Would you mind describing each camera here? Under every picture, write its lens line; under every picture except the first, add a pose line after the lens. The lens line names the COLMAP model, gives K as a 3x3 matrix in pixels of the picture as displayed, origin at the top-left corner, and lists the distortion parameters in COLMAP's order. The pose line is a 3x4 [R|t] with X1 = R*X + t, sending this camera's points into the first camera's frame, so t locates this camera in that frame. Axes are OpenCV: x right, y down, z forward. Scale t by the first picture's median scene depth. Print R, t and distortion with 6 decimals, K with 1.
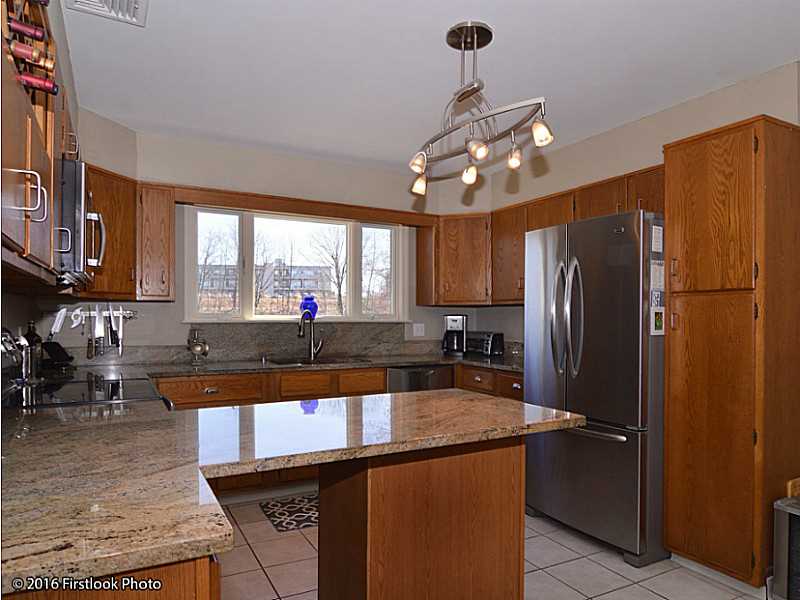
lens RADIAL K [[530.3, 0, 400.0], [0, 530.3, 300.0], [0, 0, 1]] dist [-0.031646, -0.000276]
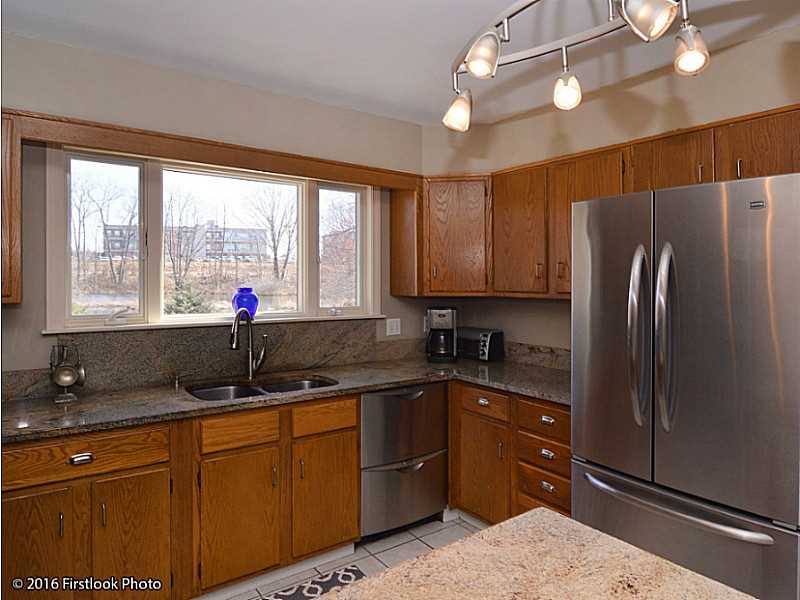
lens RADIAL K [[503.6, 0, 386.3], [0, 503.6, 273.4], [0, 0, 1]] dist [0.000607, 0.000347]
pose [[0.994240, 0.004120, 0.107094, -0.053808], [-0.006852, 0.999660, 0.025157, -0.039392], [-0.106954, -0.025746, 0.993931, 0.295677]]
